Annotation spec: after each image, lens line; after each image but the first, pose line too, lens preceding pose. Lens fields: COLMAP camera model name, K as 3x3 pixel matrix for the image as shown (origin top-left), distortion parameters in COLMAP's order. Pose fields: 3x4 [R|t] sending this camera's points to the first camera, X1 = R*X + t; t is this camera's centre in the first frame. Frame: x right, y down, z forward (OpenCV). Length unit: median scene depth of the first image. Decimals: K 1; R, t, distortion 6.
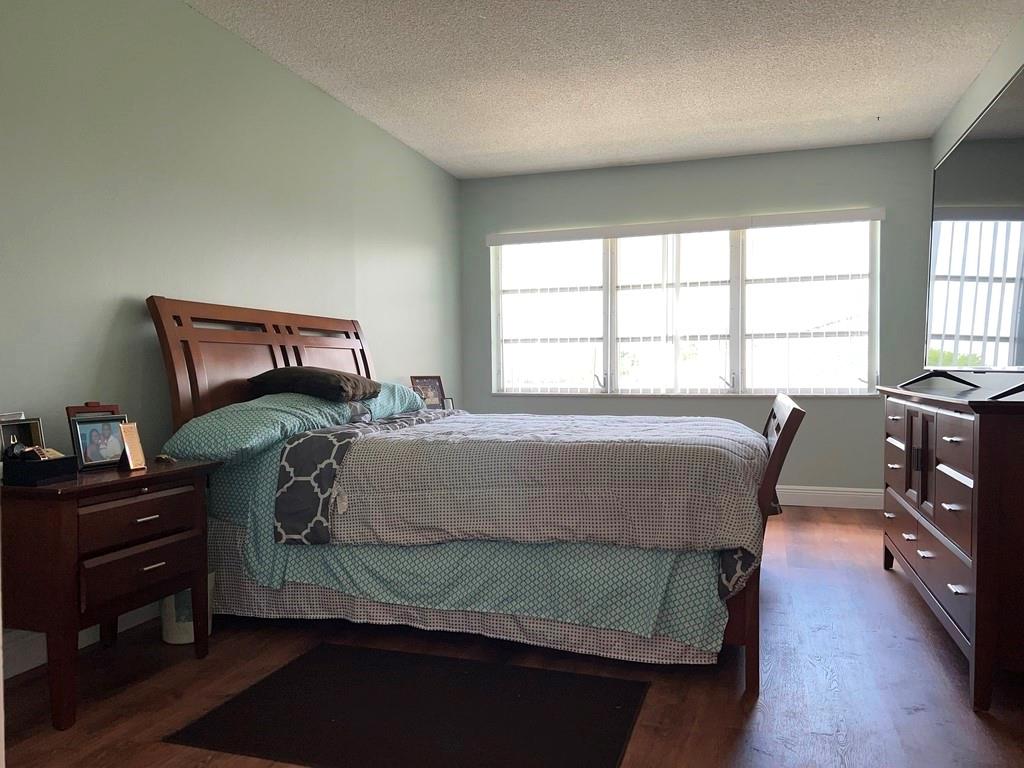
lens RADIAL K [[740.0, 0, 512.0], [0, 740.0, 384.0], [0, 0, 1]] dist [0.003103, -0.026339]
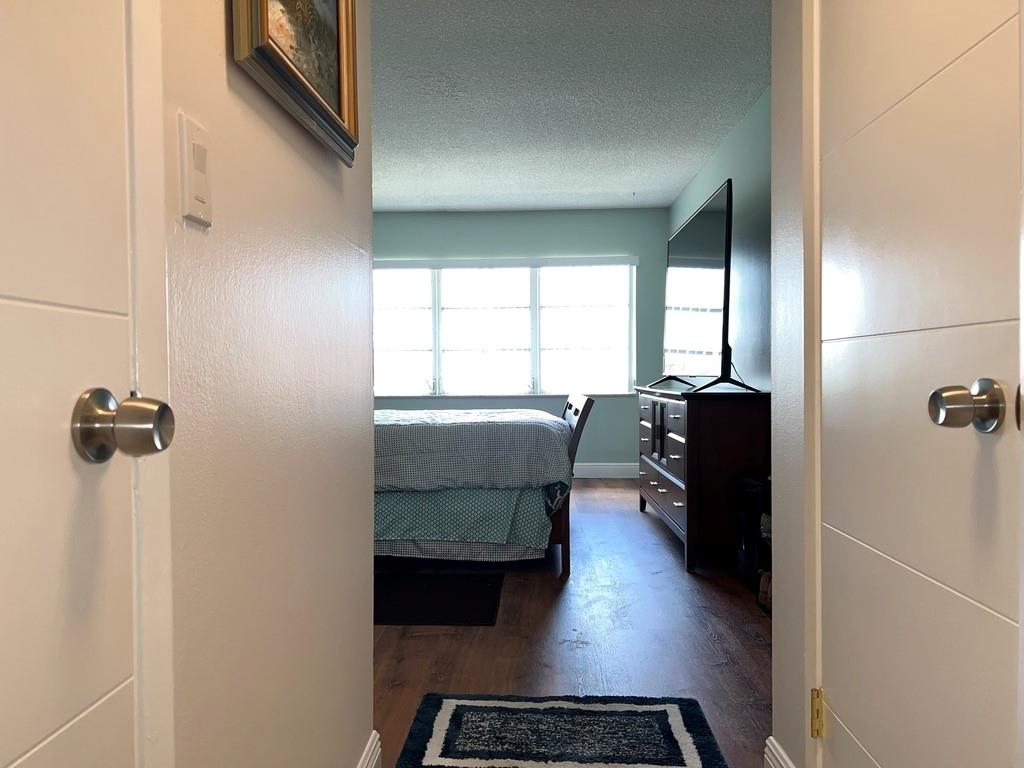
lens RADIAL K [[740.0, 0, 512.0], [0, 740.0, 384.0], [0, 0, 1]] dist [0.003103, -0.026339]
pose [[0.957764, -0.006667, 0.287477, -0.196064], [0.008996, 0.999937, -0.006781, 0.007470], [-0.287413, 0.009081, 0.957764, -0.411053]]
